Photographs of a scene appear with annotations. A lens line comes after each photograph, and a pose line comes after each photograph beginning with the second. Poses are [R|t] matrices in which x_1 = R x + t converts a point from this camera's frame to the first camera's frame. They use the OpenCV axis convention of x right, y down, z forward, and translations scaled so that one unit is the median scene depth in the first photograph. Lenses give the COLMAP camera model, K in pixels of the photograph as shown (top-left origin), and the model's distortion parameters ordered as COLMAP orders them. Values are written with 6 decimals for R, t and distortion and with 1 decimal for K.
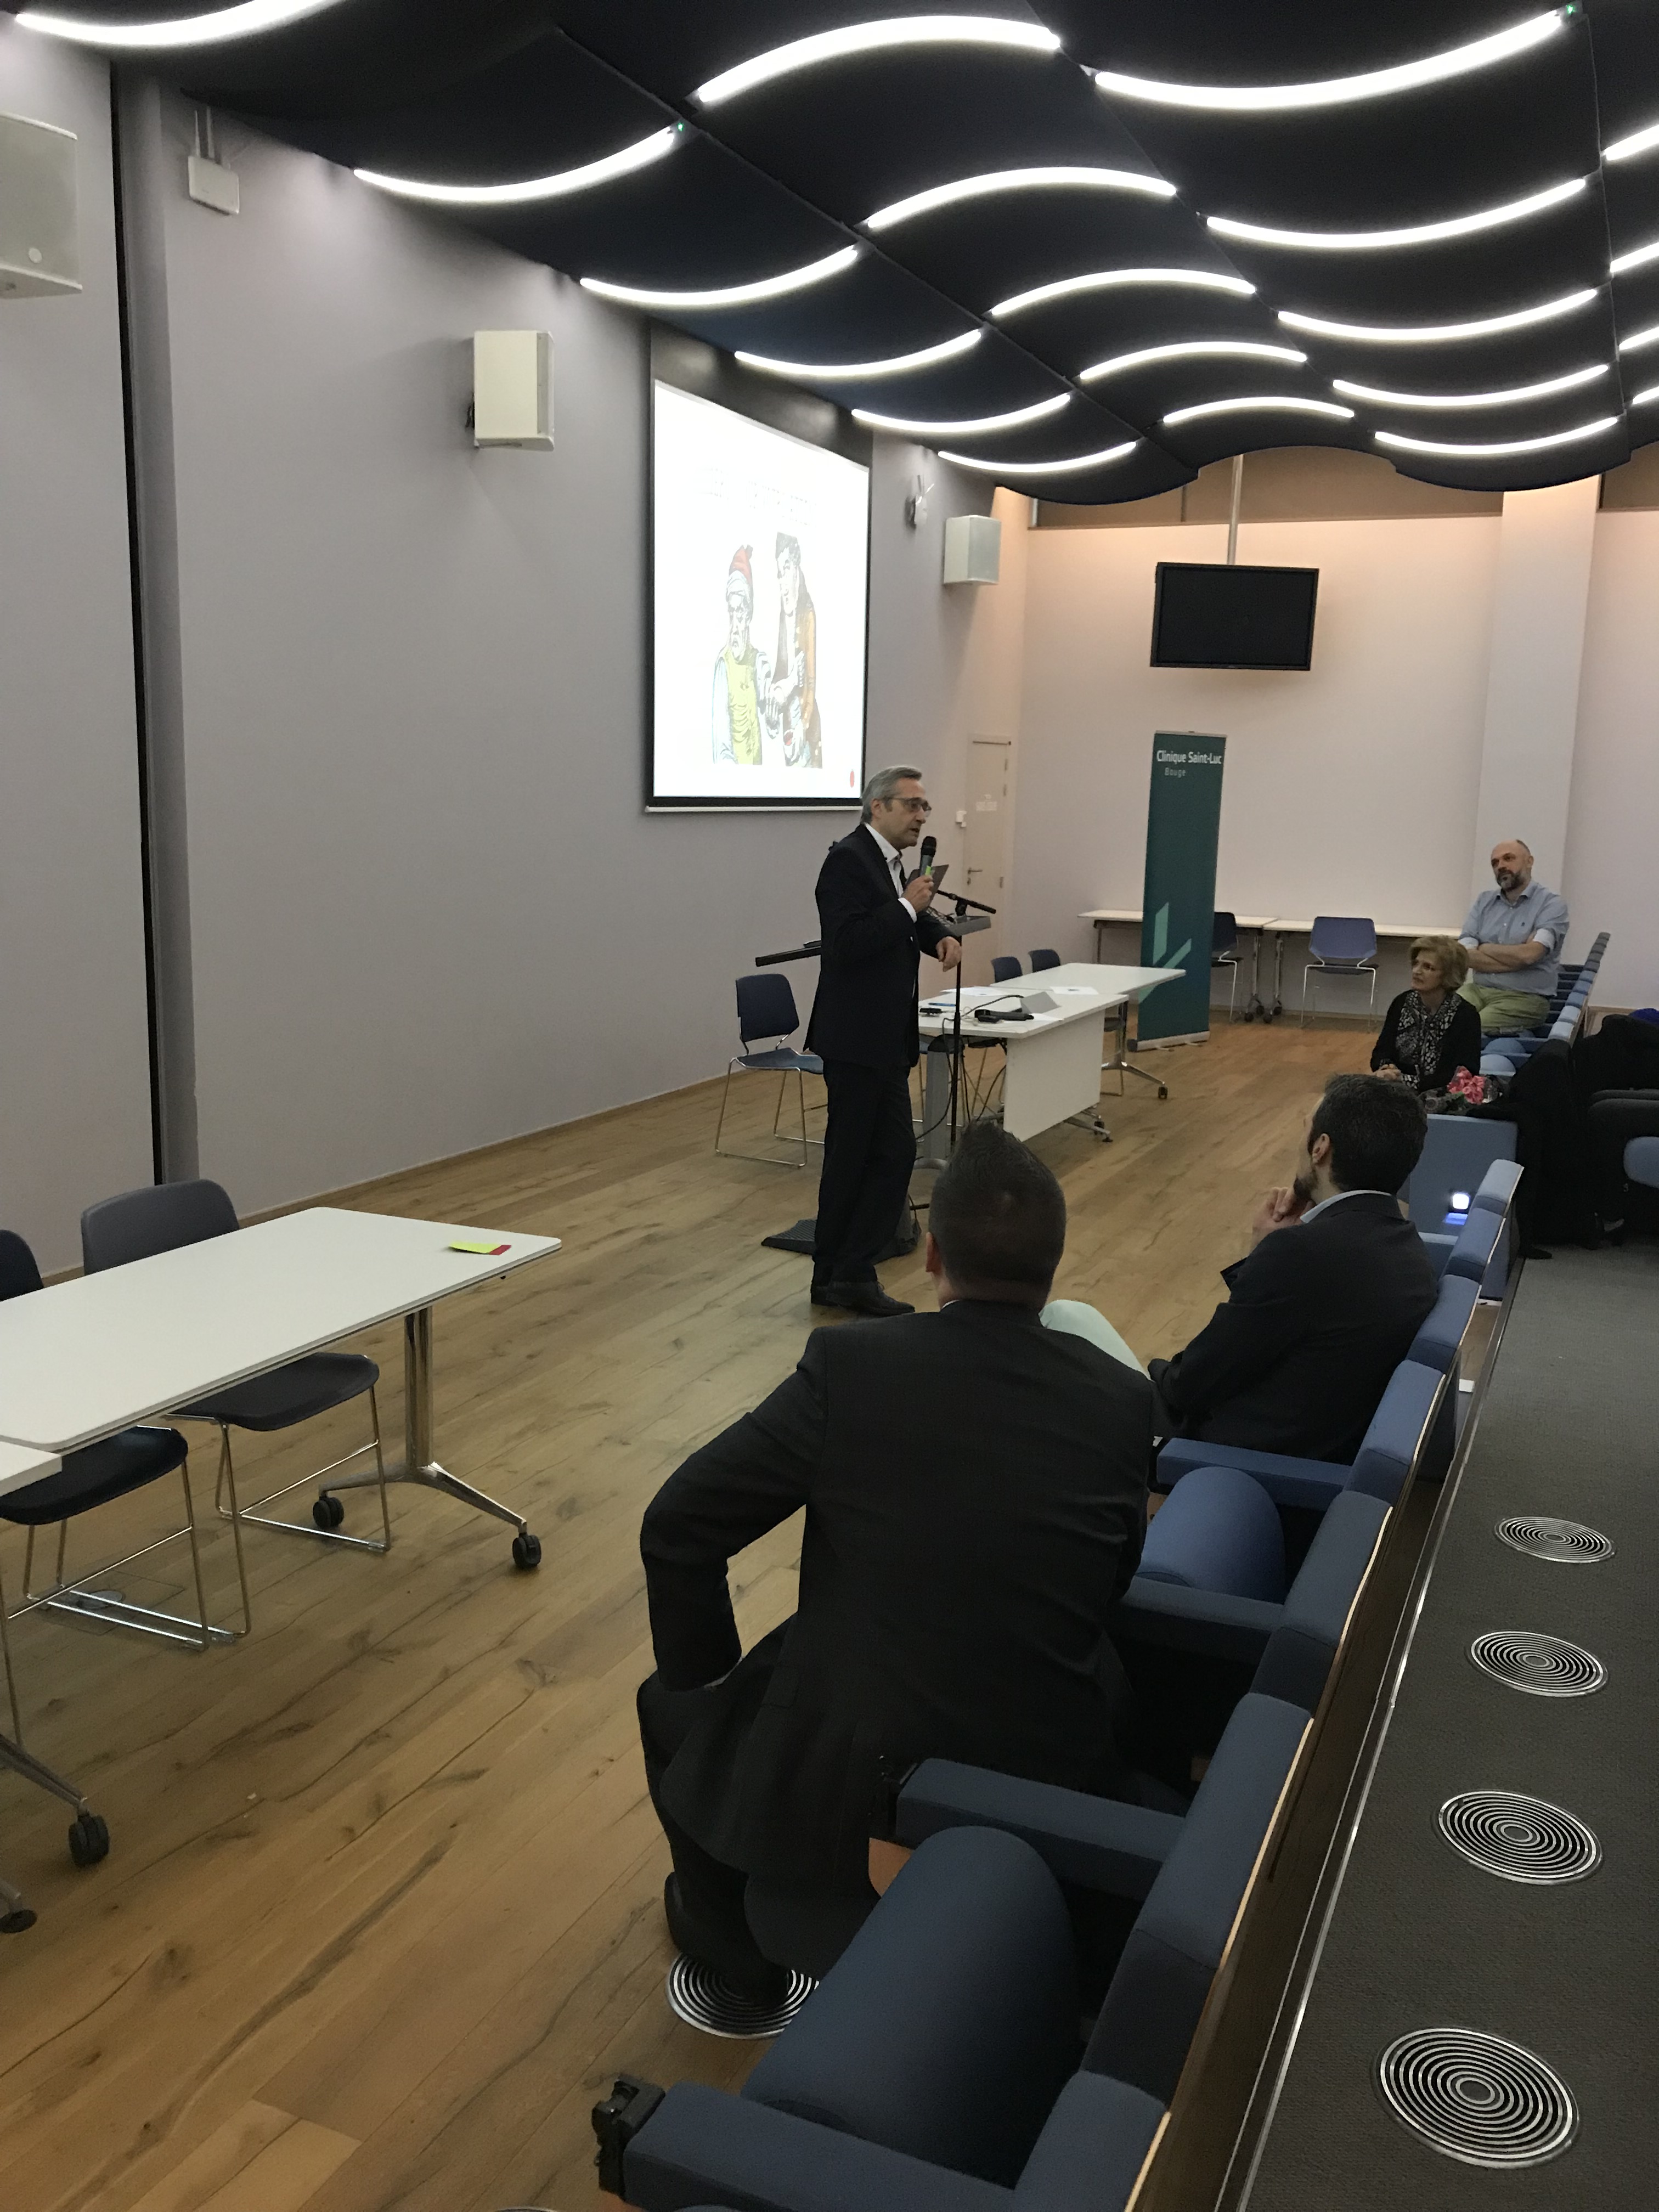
lens RADIAL K [[1838.7, 0, 843.1], [0, 1838.7, 1115.5], [0, 0, 1]] dist [0.036710, -0.043208]
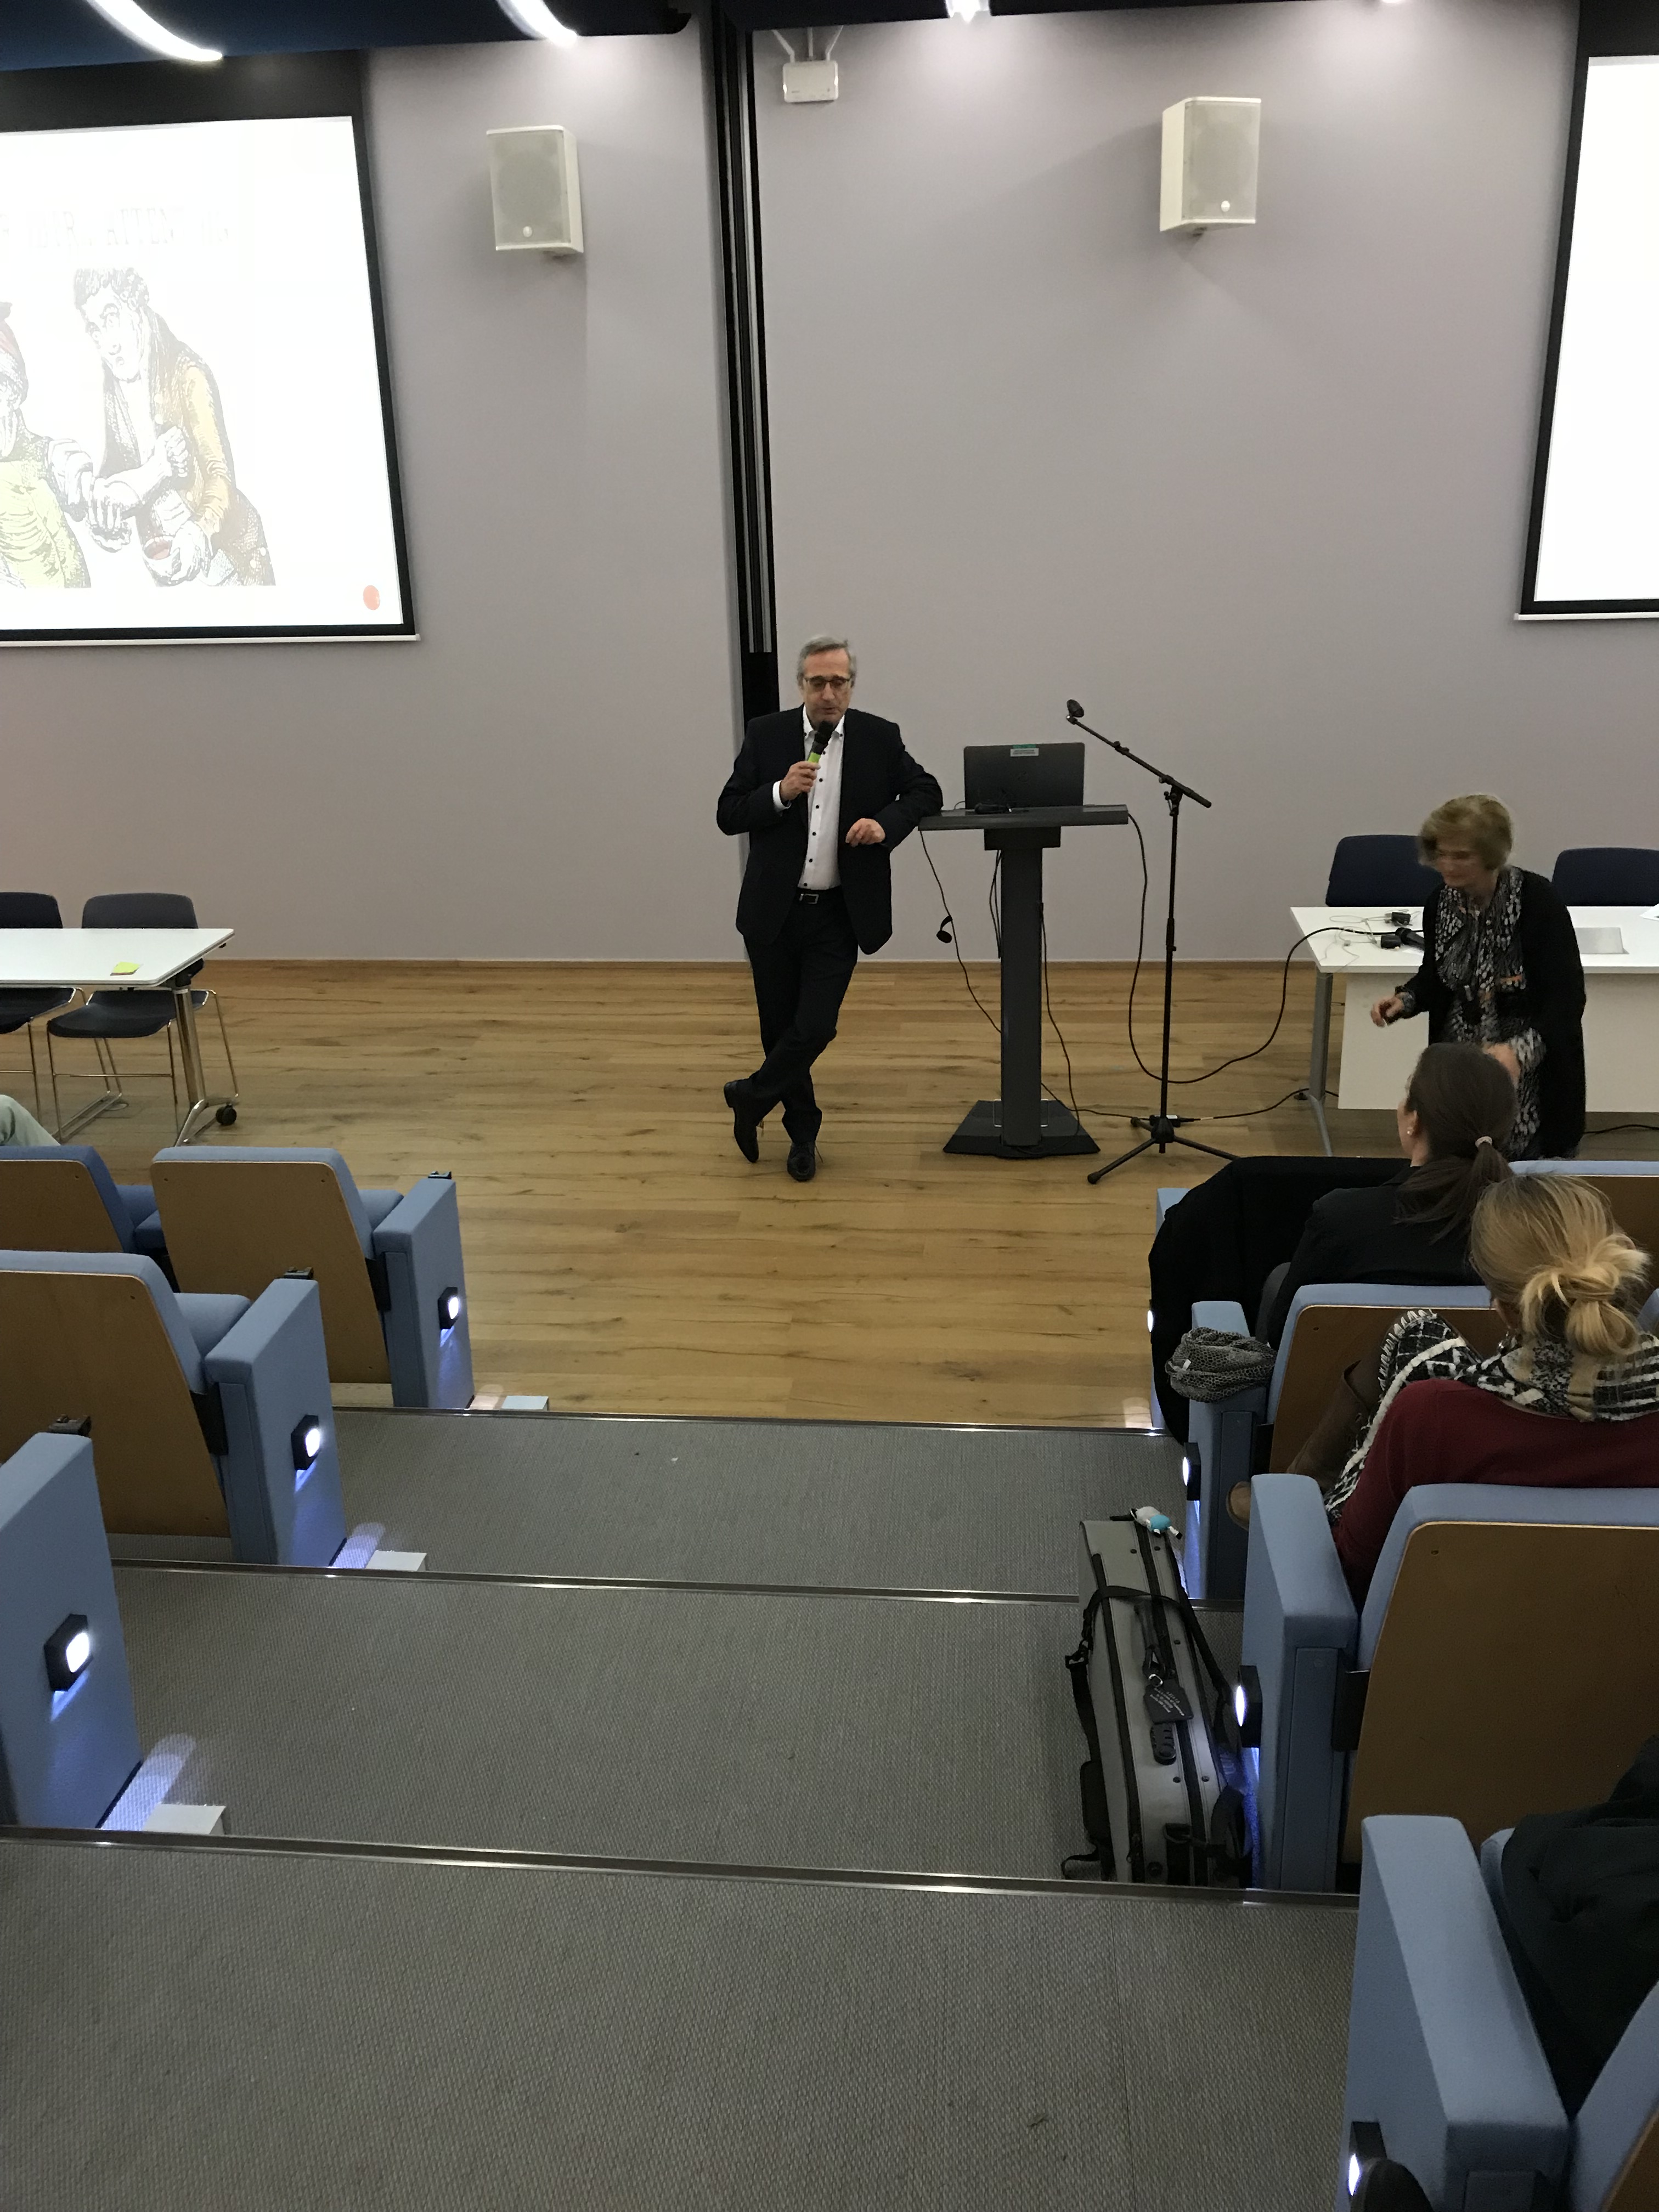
lens RADIAL K [[1838.7, 0, 840.3], [0, 1838.7, 1093.0], [0, 0, 1]] dist [0.036710, -0.043208]
pose [[0.319247, 0.295087, -0.900558, 0.541223], [-0.139046, 0.954586, 0.263499, -0.122913], [0.937415, 0.041098, 0.345779, 0.384978]]
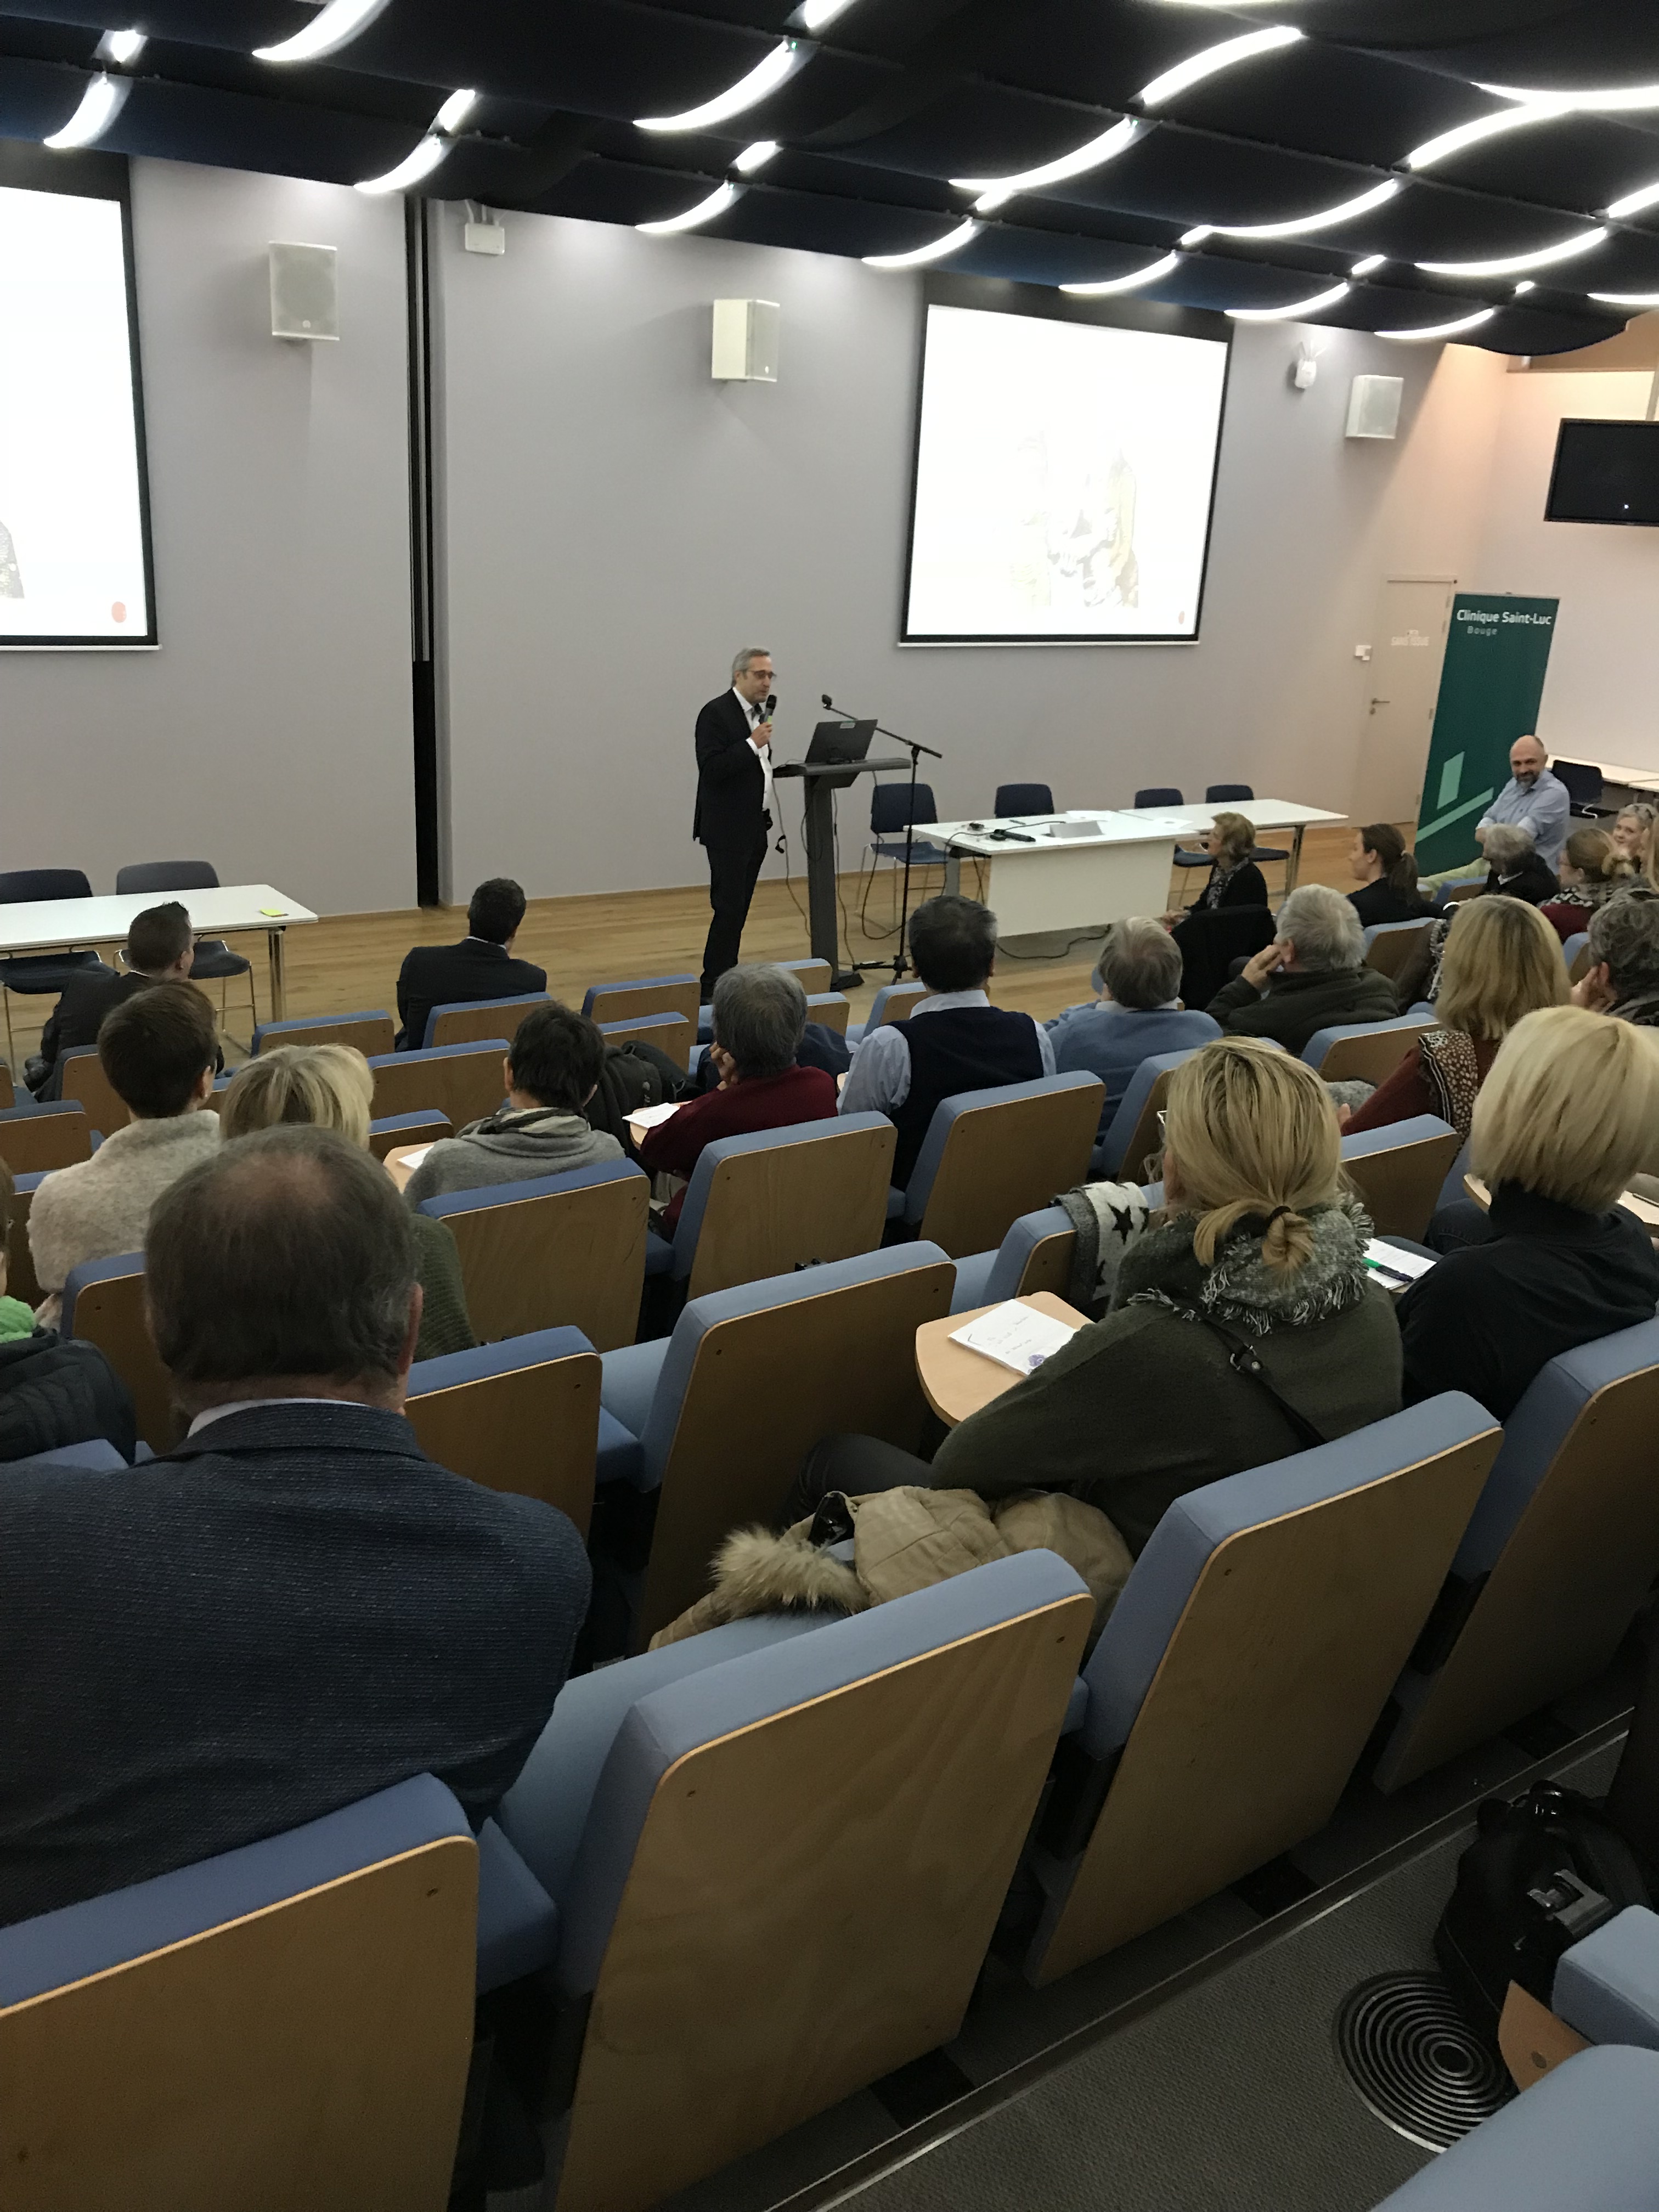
lens RADIAL K [[1838.7, 0, 860.2], [0, 1838.7, 1102.0], [0, 0, 1]] dist [0.036710, -0.043208]
pose [[0.860640, 0.192893, -0.471265, 0.486700], [-0.131277, 0.978241, 0.160661, -0.048832], [0.492001, -0.076405, 0.867236, -0.153299]]
